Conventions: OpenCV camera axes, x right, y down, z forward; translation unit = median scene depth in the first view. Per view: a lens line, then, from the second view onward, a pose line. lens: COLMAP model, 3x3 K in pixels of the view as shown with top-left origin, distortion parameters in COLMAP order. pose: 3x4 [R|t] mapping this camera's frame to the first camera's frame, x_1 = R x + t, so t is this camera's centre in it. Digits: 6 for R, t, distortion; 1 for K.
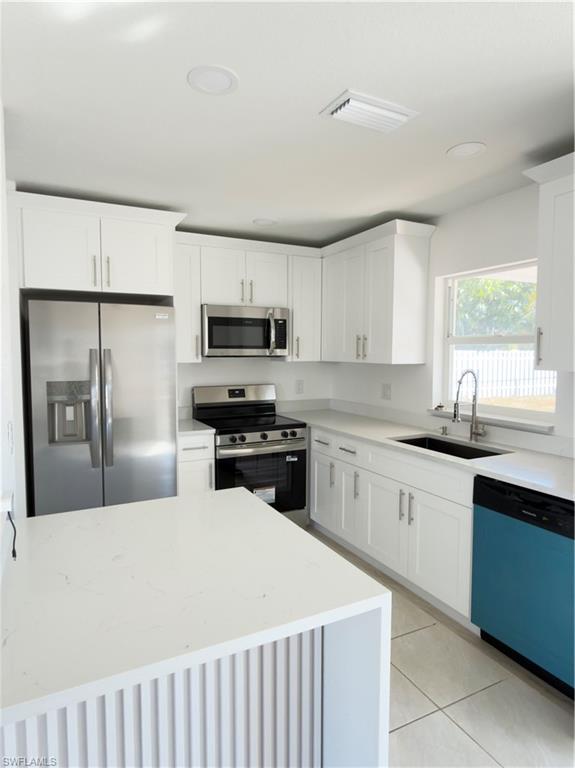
lens RADIAL K [[472.4, 0, 291.0], [0, 472.4, 384.2], [0, 0, 1]] dist [-0.009465, -0.000181]
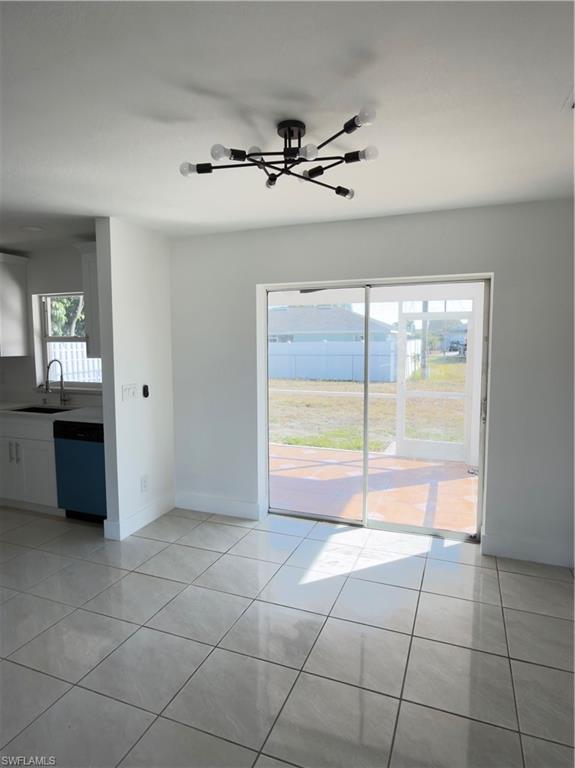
lens RADIAL K [[448.2, 0, 283.8], [0, 448.2, 383.7], [0, 0, 1]] dist [-0.002912, -0.000645]
pose [[0.751012, -0.064948, 0.657086, -0.029460], [0.049910, 0.997887, 0.041590, 0.023927], [-0.658399, 0.001560, 0.752667, -0.566287]]
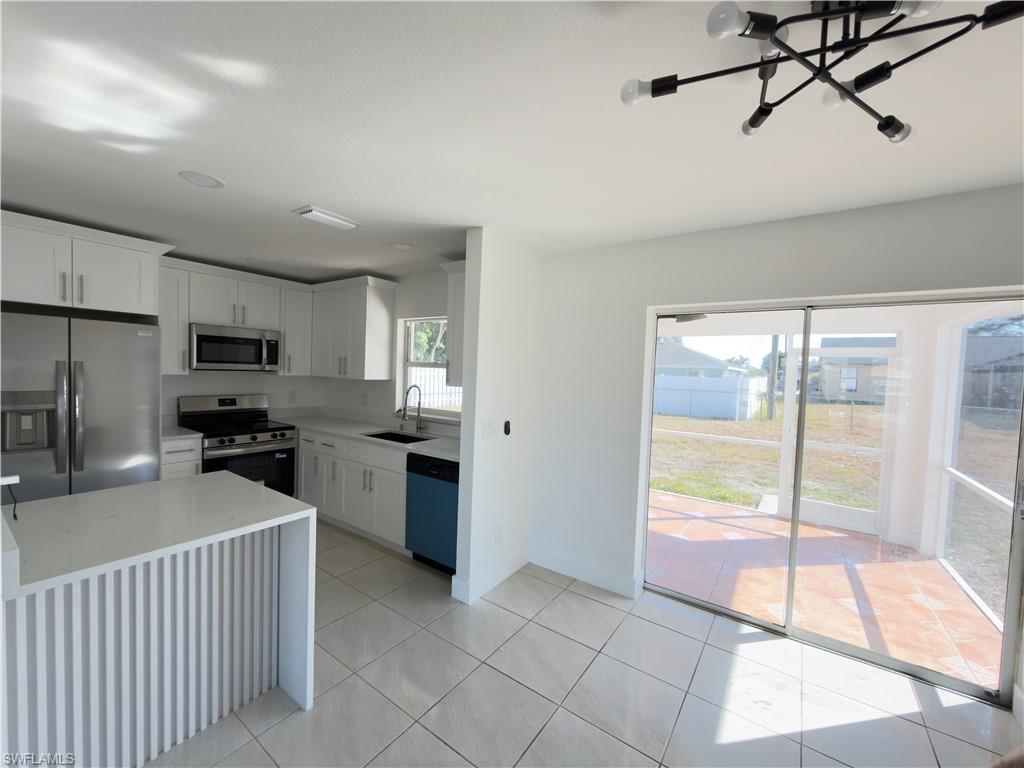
lens RADIAL K [[407.4, 0, 516.7], [0, 407.4, 387.5], [0, 0, 1]] dist [-0.001685, -0.000525]
pose [[0.881842, 0.010644, 0.471424, 0.051612], [-0.002397, 0.999833, -0.018090, -0.000171], [-0.471538, 0.014823, 0.881721, -0.270437]]
